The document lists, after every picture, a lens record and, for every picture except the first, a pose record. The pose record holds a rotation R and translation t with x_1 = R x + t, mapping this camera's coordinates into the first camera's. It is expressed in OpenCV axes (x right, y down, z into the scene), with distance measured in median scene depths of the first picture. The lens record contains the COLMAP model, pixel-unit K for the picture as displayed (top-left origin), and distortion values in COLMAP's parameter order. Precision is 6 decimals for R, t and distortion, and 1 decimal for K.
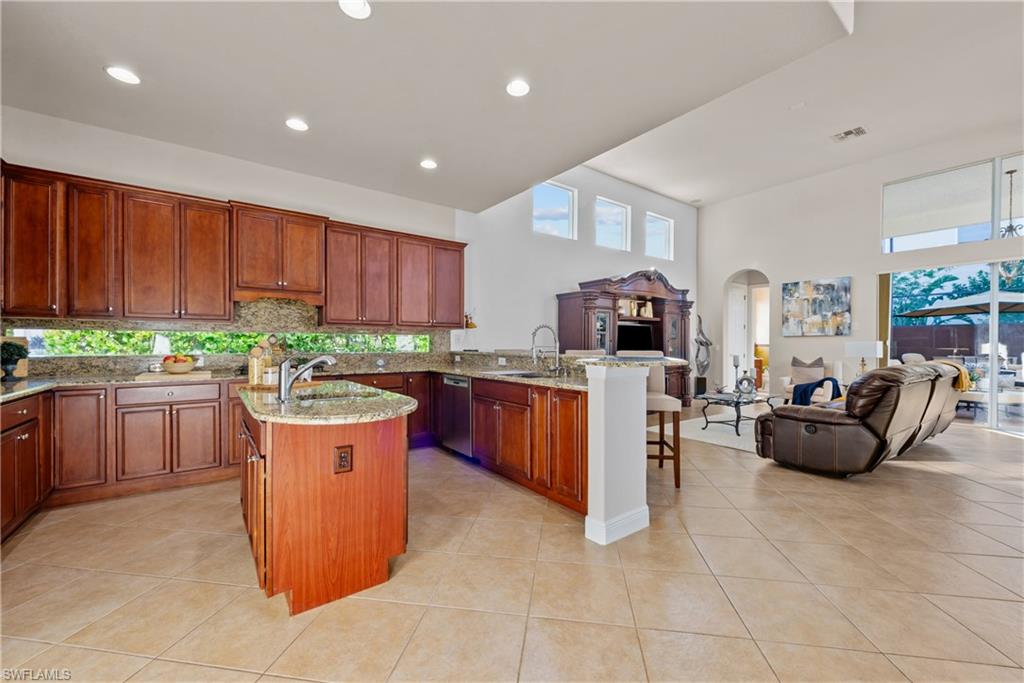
lens RADIAL K [[402.4, 0, 509.2], [0, 402.4, 338.7], [0, 0, 1]] dist [0.000275, -0.000260]
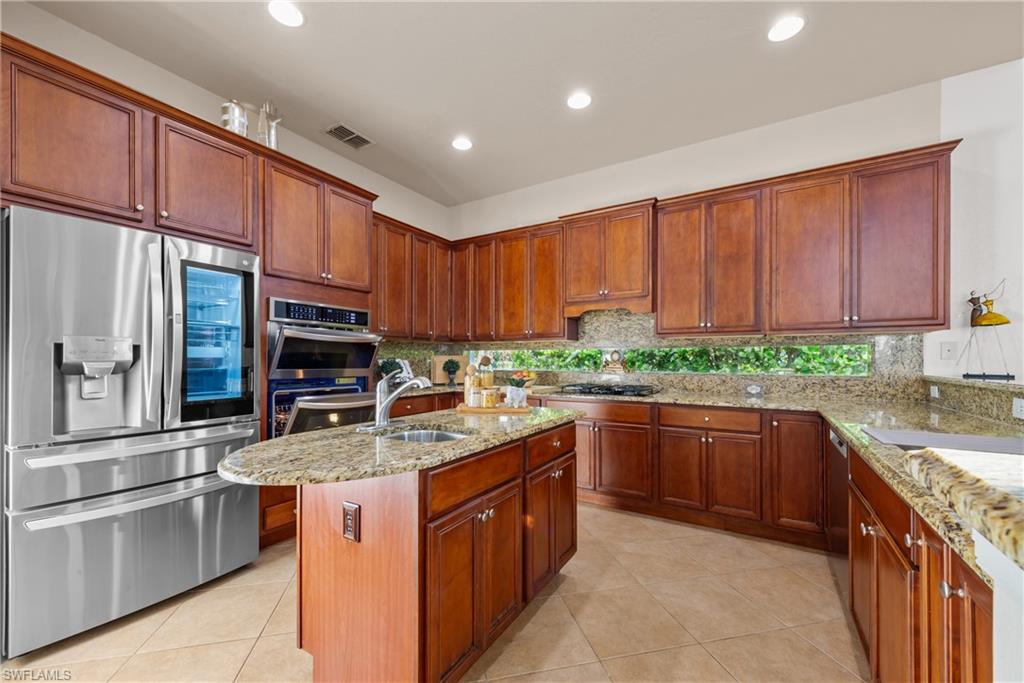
lens RADIAL K [[400.6, 0, 511.2], [0, 400.6, 355.9], [0, 0, 1]] dist [0.001248, 0.000079]
pose [[0.365736, -0.010103, -0.930664, 0.170594], [0.011339, 0.999915, -0.006398, 0.005224], [0.930650, -0.008213, 0.365819, 0.472865]]
